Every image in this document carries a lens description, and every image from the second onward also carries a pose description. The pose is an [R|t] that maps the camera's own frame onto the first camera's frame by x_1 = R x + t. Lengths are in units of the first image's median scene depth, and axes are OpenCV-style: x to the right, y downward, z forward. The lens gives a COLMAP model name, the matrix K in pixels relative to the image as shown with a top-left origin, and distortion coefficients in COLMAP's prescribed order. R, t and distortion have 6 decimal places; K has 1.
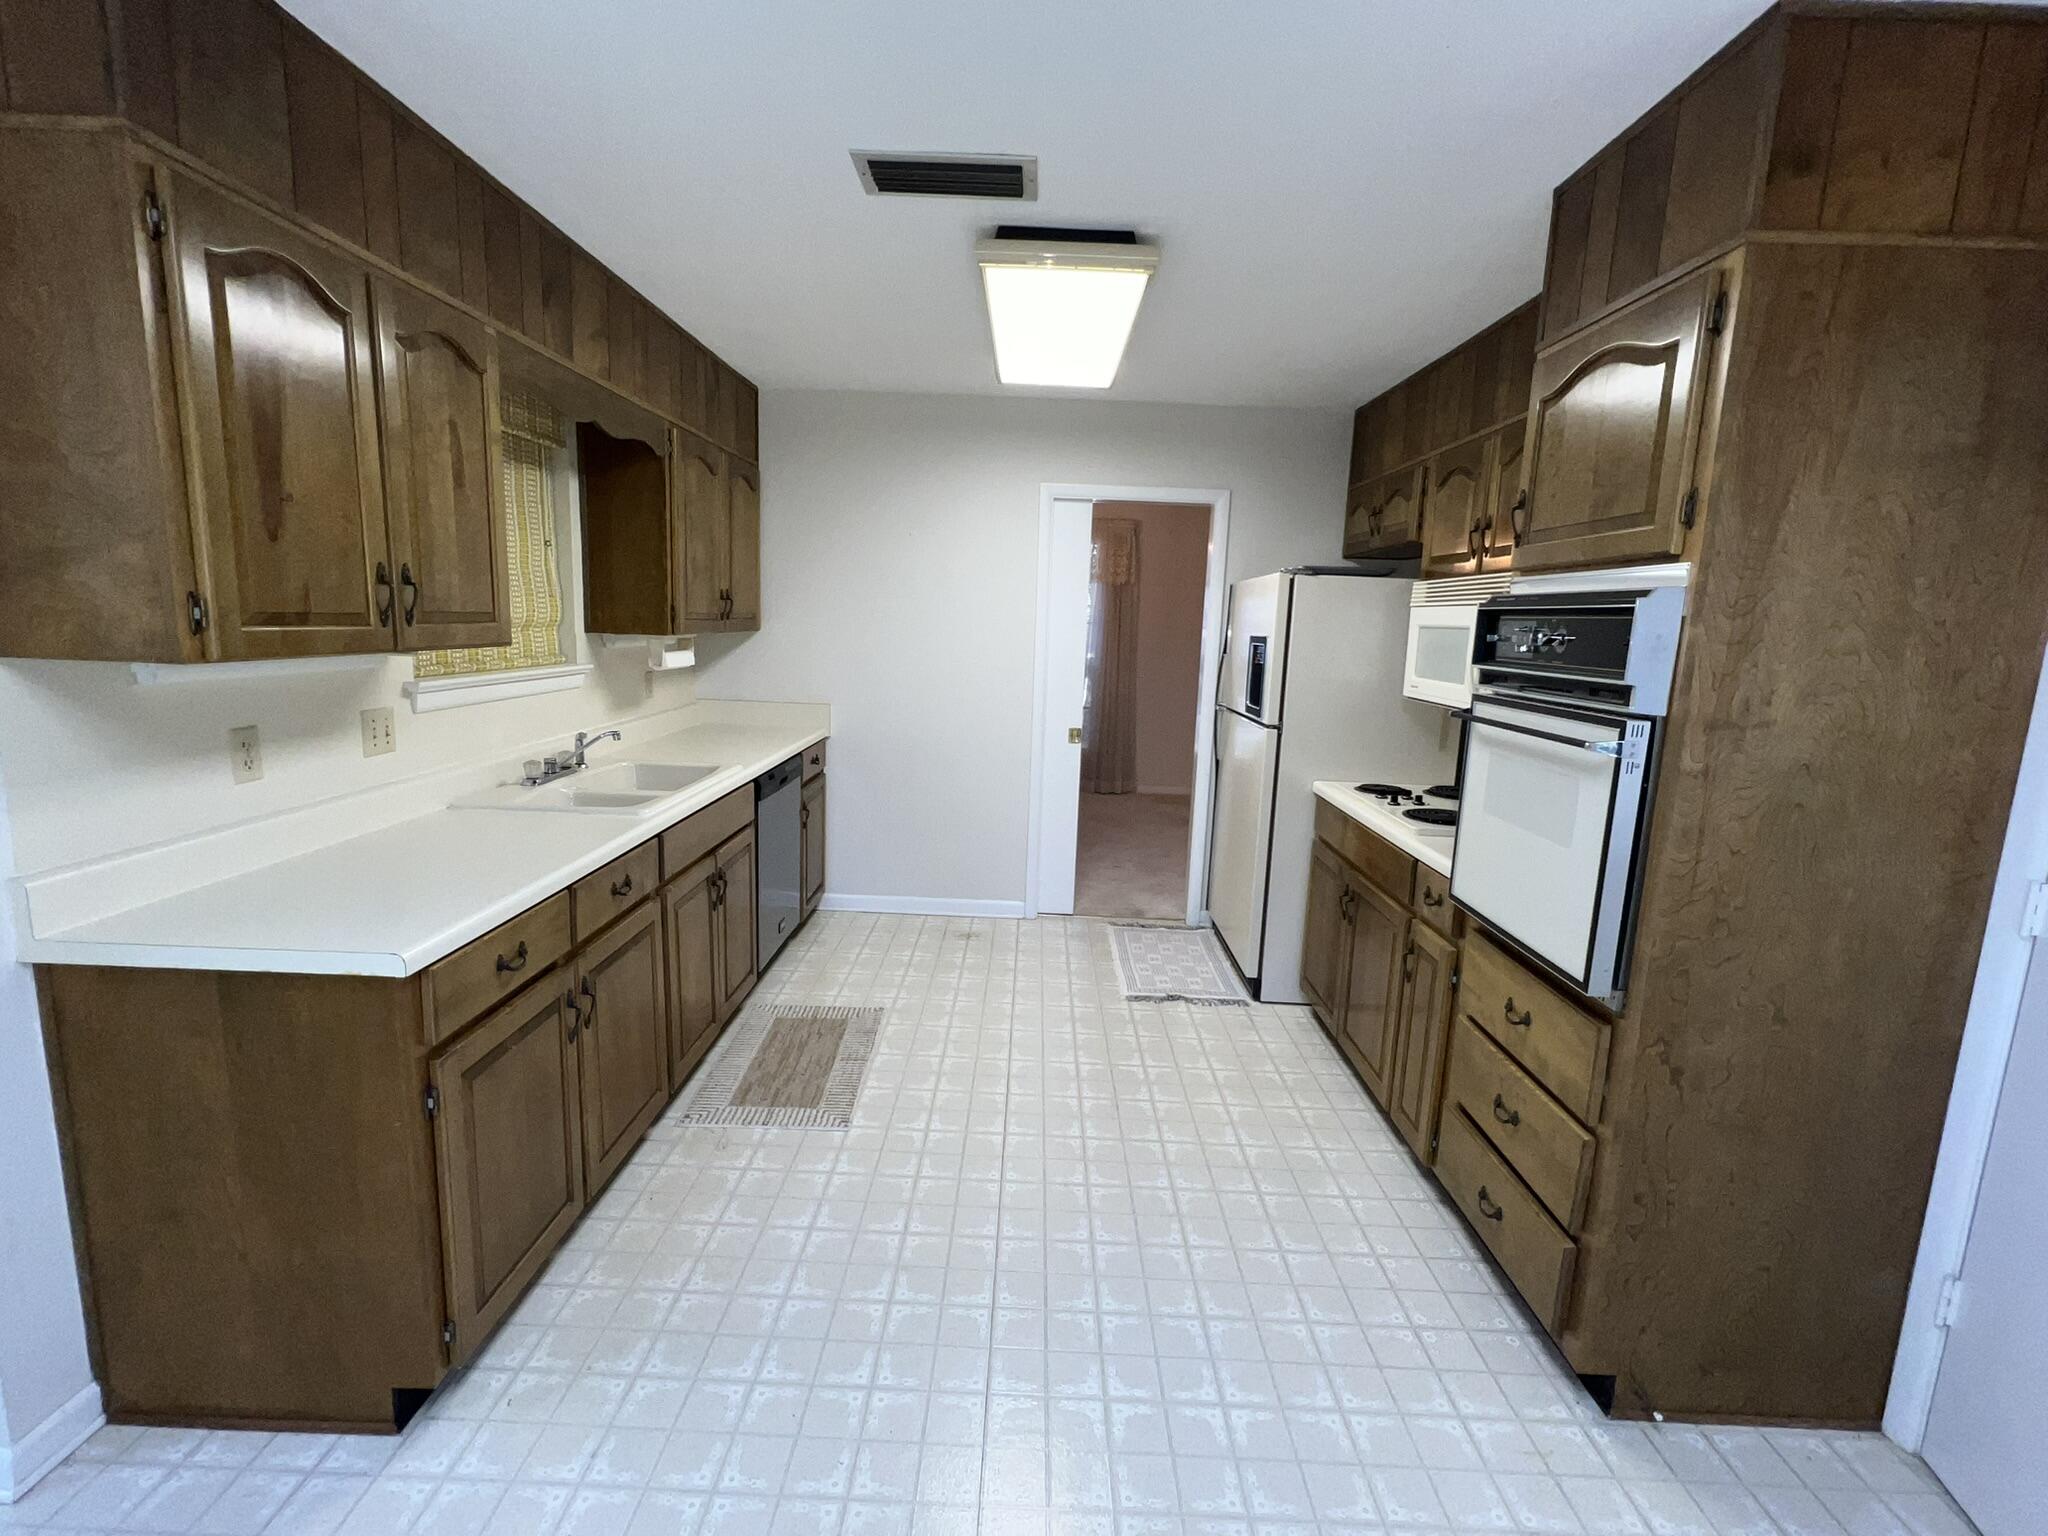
lens RADIAL K [[937.0, 0, 1023.1], [0, 937.0, 771.4], [0, 0, 1]] dist [-0.002626, 0.001486]
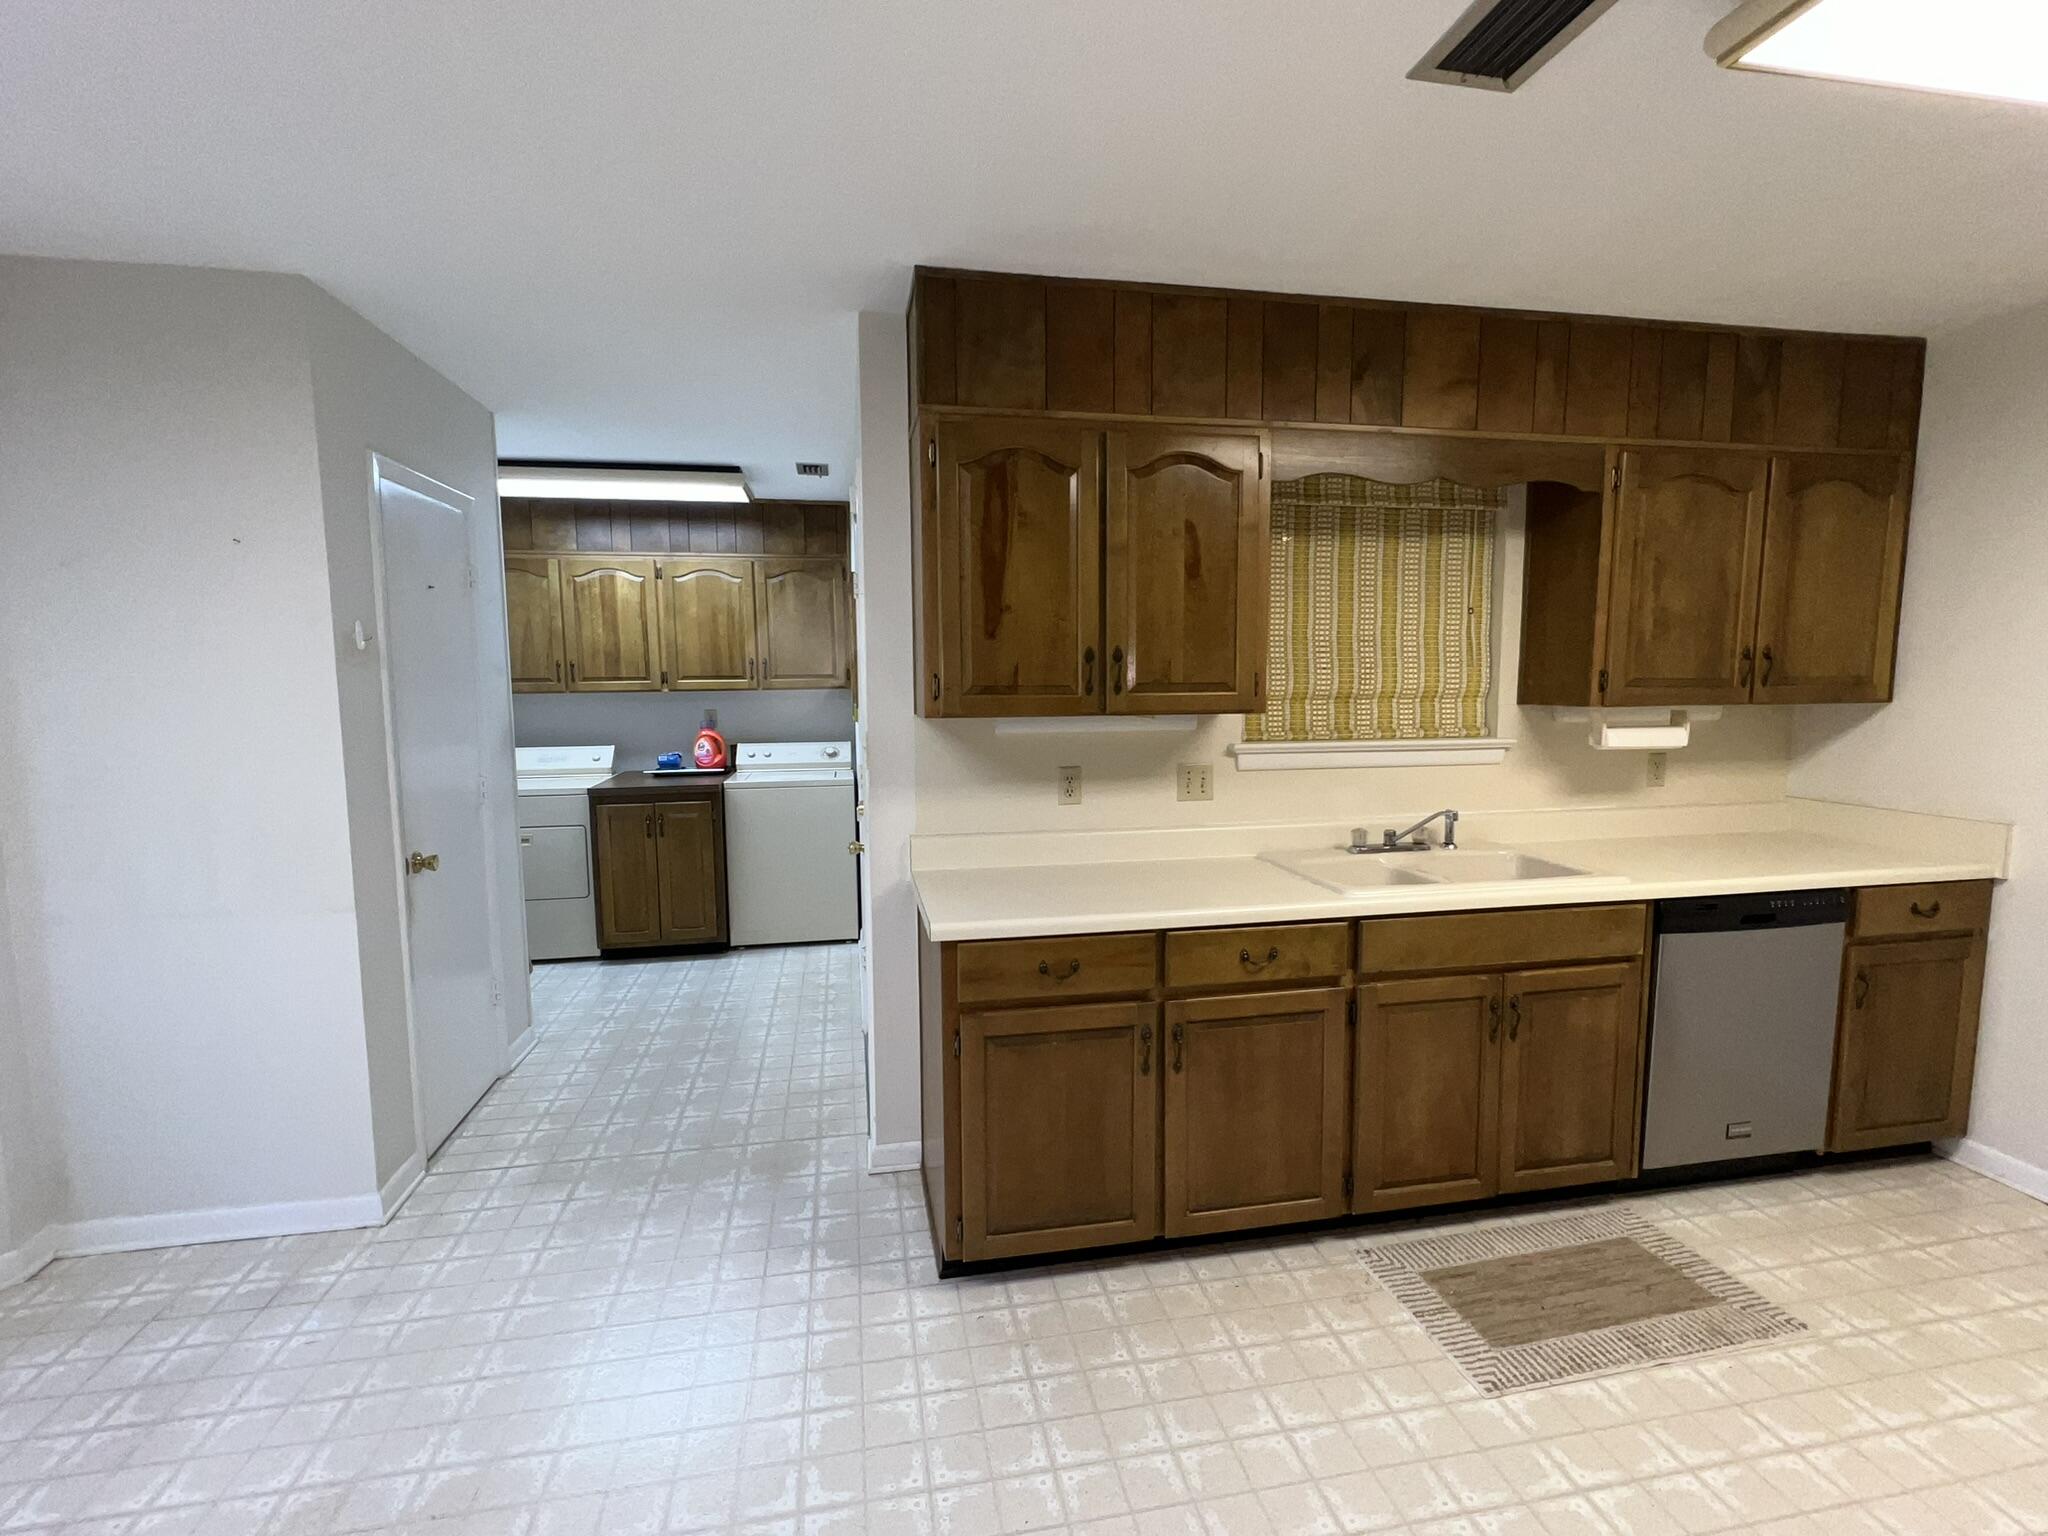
lens RADIAL K [[937.0, 0, 1022.6], [0, 937.0, 773.6], [0, 0, 1]] dist [-0.002626, 0.001486]
pose [[0.201931, 0.065172, -0.977229, 0.463148], [-0.147730, 0.988394, 0.035391, -0.063419], [0.968194, 0.137220, 0.209215, 0.520080]]
